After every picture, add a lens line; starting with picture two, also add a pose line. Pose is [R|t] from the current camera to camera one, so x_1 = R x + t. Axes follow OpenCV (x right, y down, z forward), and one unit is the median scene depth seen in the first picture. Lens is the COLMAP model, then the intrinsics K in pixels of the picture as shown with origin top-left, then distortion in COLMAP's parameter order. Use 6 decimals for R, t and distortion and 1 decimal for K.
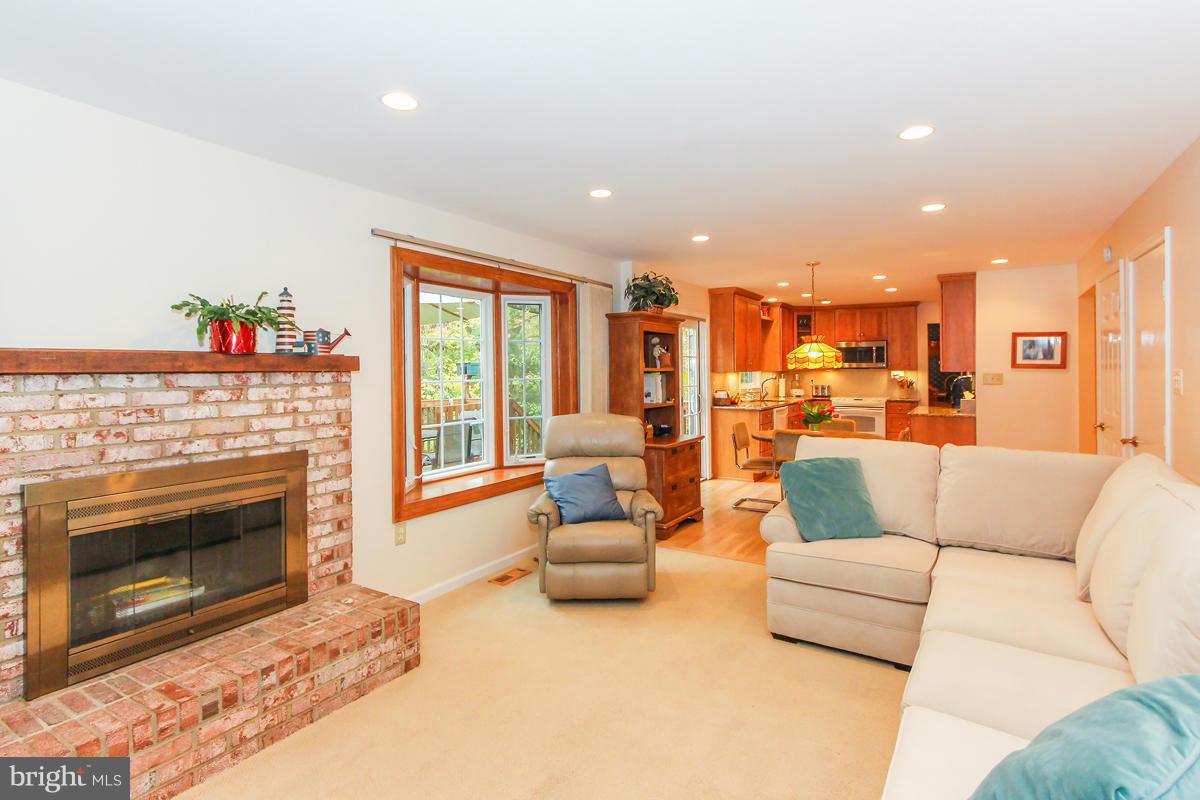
lens RADIAL K [[612.7, 0, 602.4], [0, 612.7, 368.1], [0, 0, 1]] dist [0.000651, 0.000360]
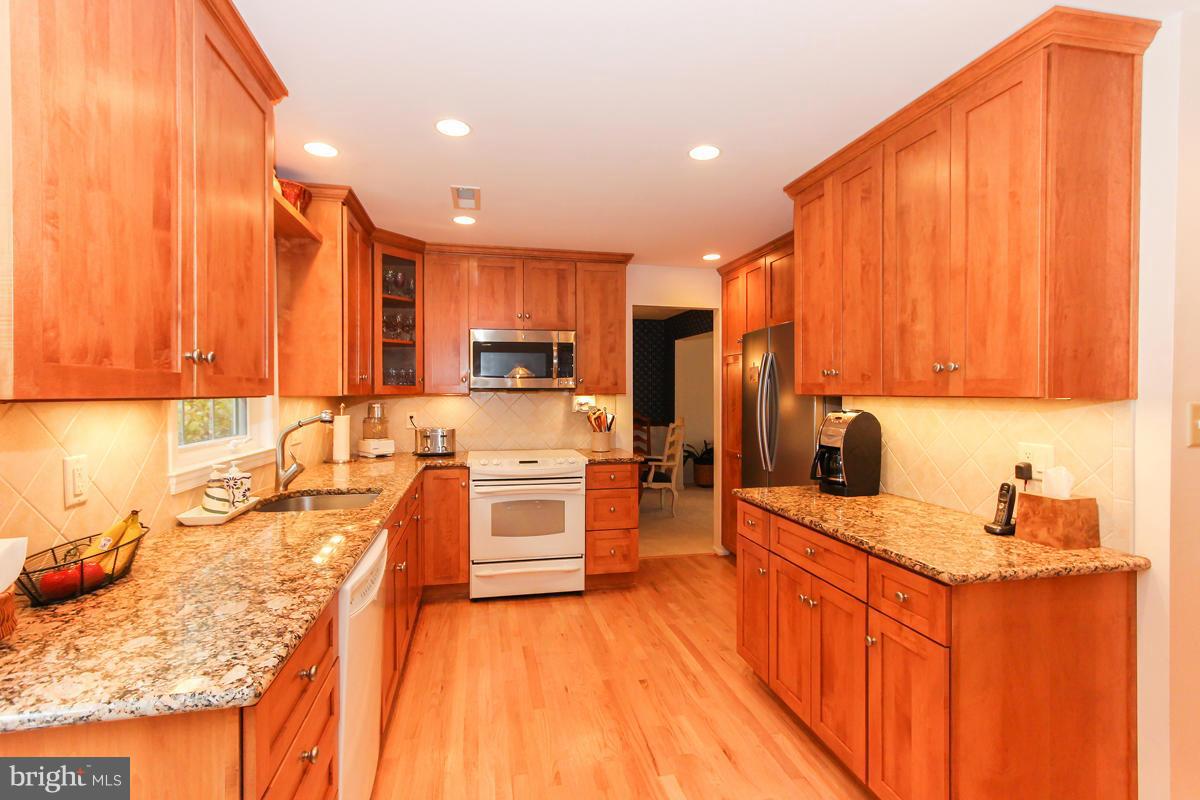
lens RADIAL K [[578.0, 0, 600.0], [0, 578.0, 400.0], [0, 0, 1]] dist [-0.000200, 0.000081]
pose [[0.736310, -0.003362, 0.676636, 0.306724], [-0.003783, 0.999952, 0.009084, 0.006032], [-0.676634, -0.009249, 0.736262, 1.144956]]
